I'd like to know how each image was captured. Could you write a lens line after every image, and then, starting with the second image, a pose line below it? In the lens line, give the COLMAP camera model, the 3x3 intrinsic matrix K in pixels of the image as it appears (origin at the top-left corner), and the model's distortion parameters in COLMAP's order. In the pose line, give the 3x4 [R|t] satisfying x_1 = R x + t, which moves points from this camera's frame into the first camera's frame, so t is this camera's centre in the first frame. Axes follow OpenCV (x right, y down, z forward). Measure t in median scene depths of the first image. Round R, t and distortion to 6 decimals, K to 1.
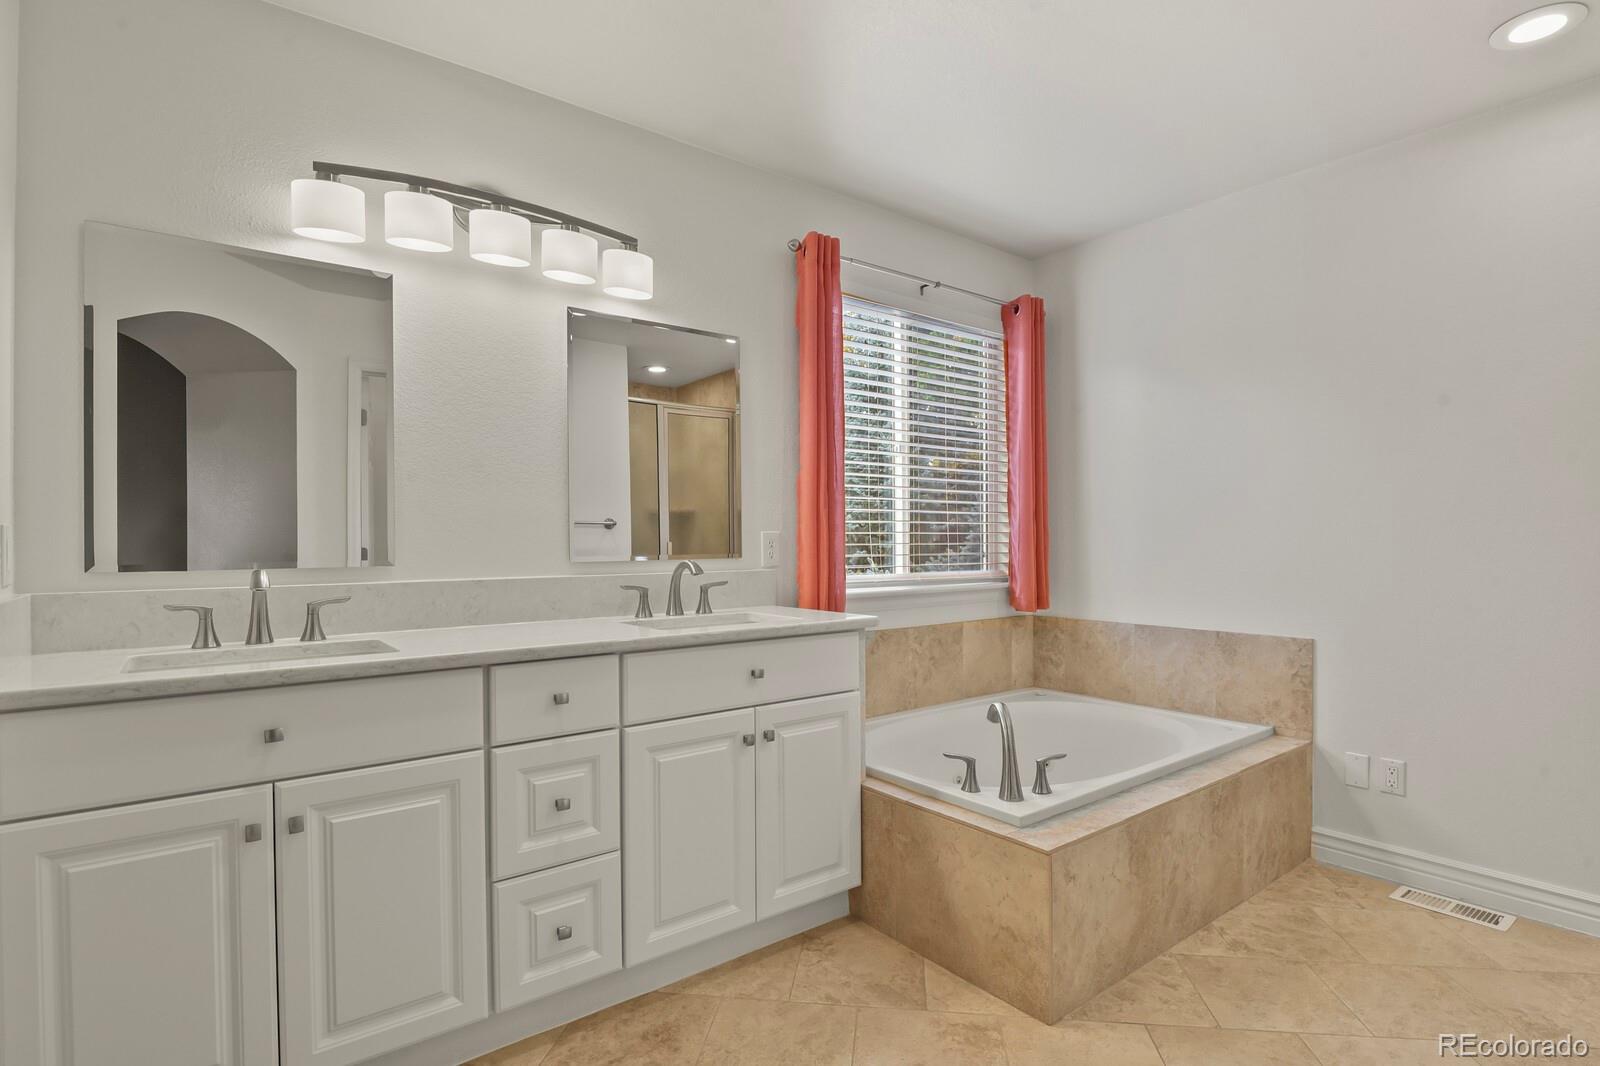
lens RADIAL K [[775.6, 0, 792.4], [0, 775.6, 535.4], [0, 0, 1]] dist [-0.017055, -0.001336]
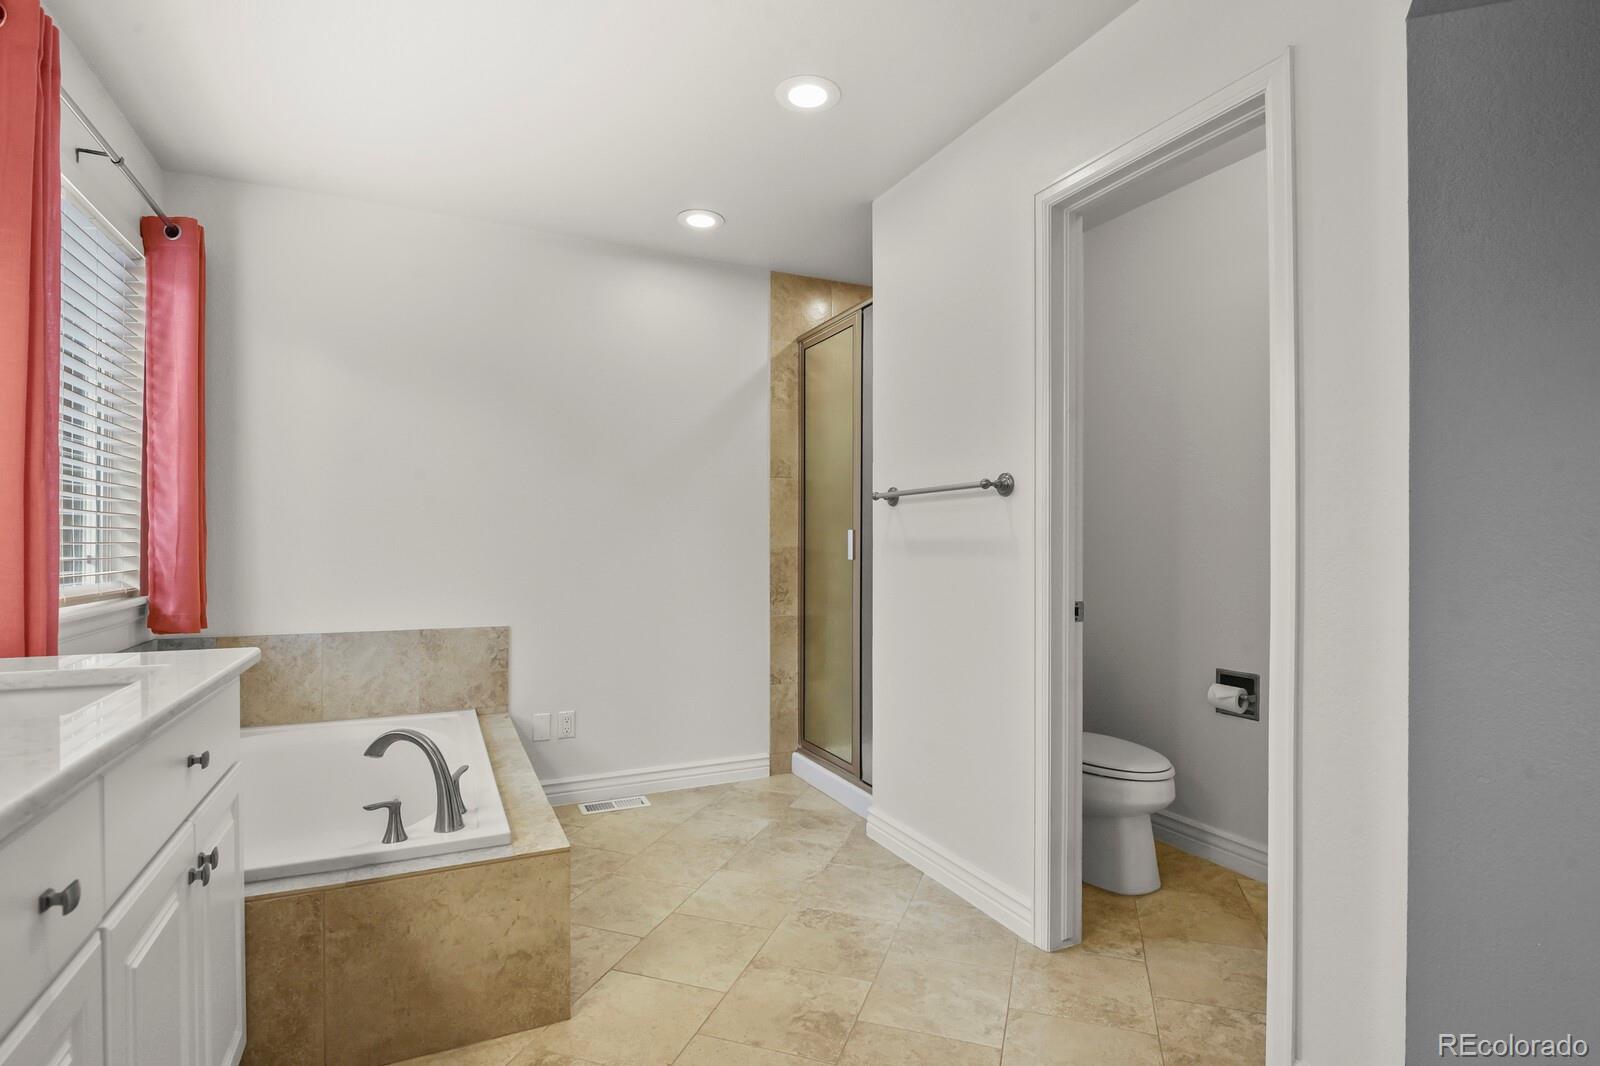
lens RADIAL K [[775.6, 0, 791.4], [0, 775.6, 537.1], [0, 0, 1]] dist [-0.017055, -0.001336]
pose [[0.214783, 0.012562, 0.976581, -0.385707], [-0.009284, 0.999898, -0.010820, 0.007781], [-0.976618, -0.006743, 0.214878, 0.323397]]
